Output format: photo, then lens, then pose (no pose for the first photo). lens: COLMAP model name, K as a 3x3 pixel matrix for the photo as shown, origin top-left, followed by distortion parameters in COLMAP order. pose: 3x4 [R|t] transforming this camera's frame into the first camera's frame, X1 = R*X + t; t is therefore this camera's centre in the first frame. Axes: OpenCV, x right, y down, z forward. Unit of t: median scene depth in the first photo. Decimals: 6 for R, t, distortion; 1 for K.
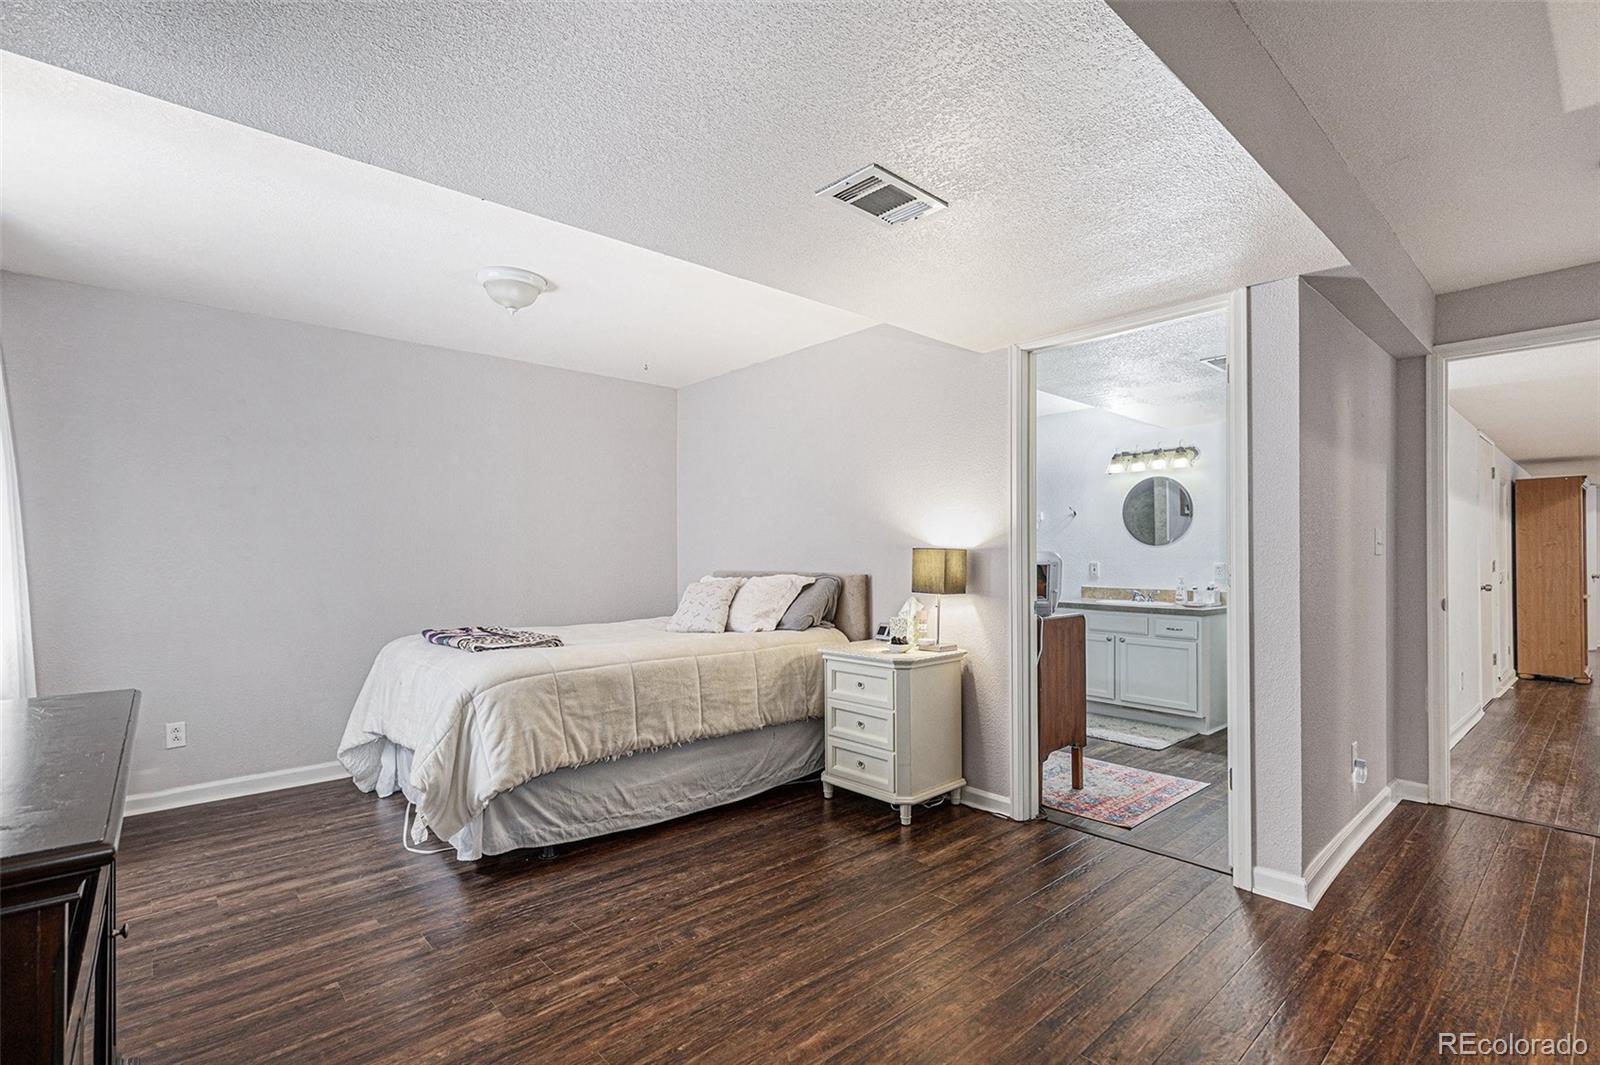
lens RADIAL K [[738.1, 0, 801.0], [0, 738.1, 542.9], [0, 0, 1]] dist [0.005026, -0.001061]
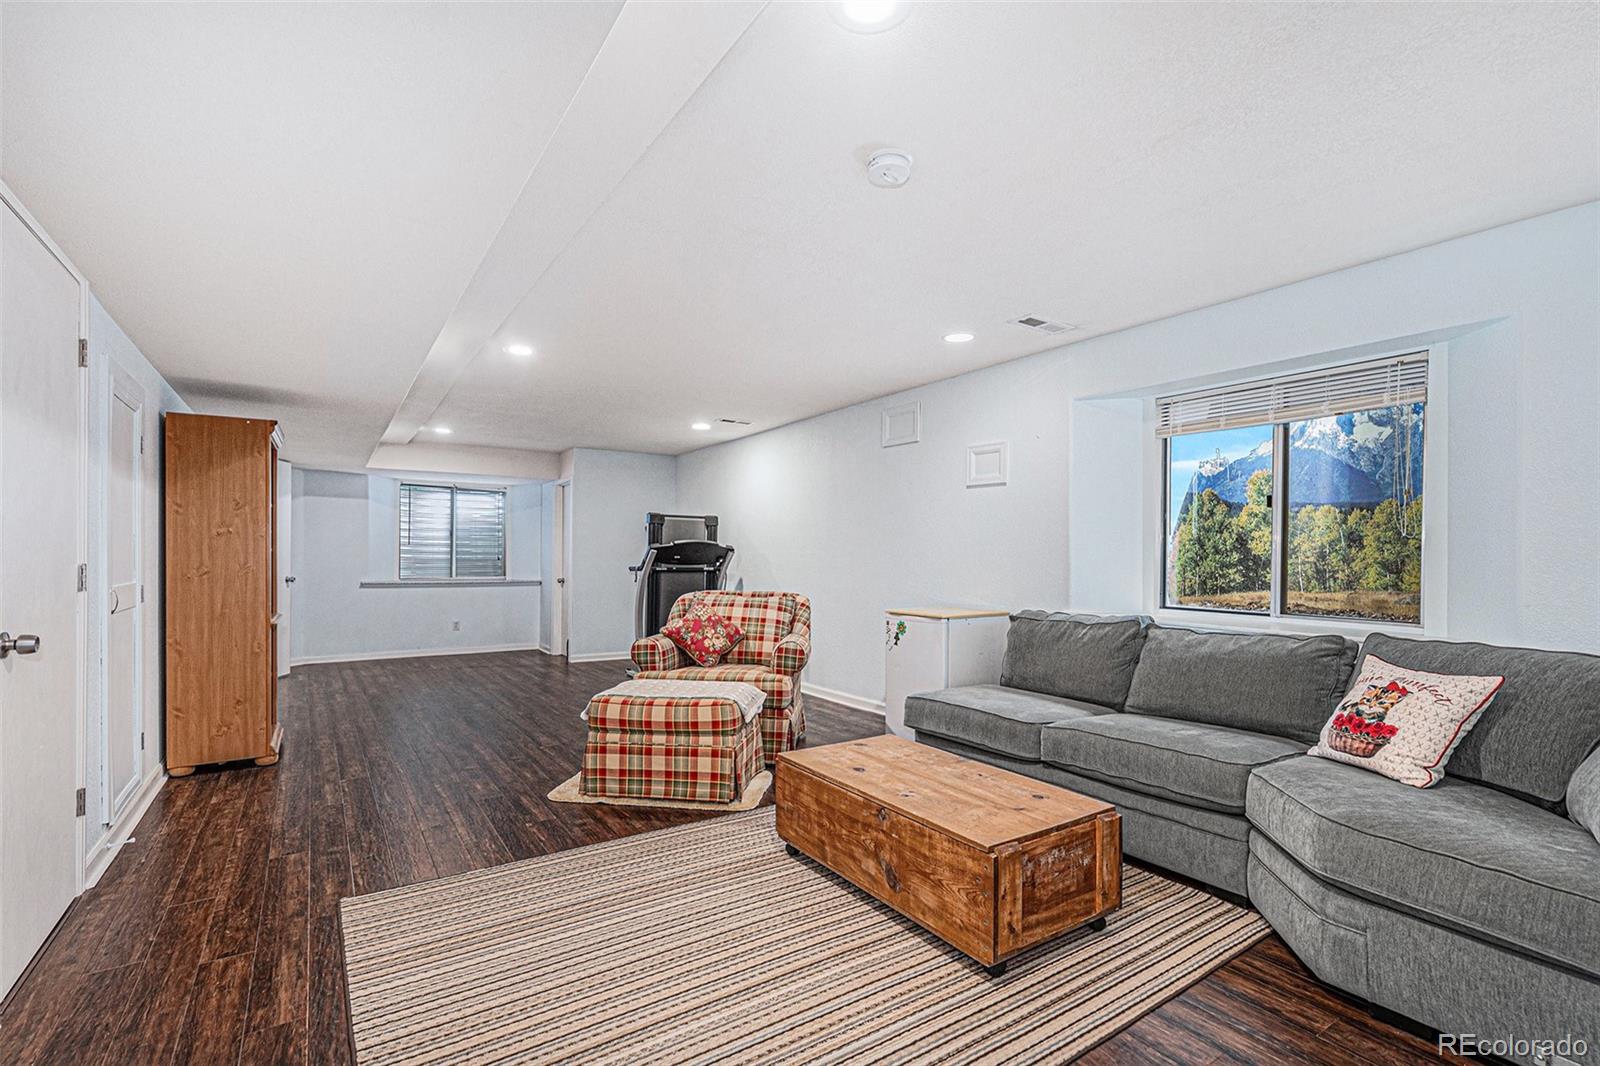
lens RADIAL K [[738.1, 0, 816.0], [0, 738.1, 559.0], [0, 0, 1]] dist [0.005026, -0.001061]
pose [[0.133411, -0.005252, 0.991047, 0.502735], [-0.015433, 0.999854, 0.007376, 0.010477], [-0.990941, -0.016279, 0.133310, 0.466608]]
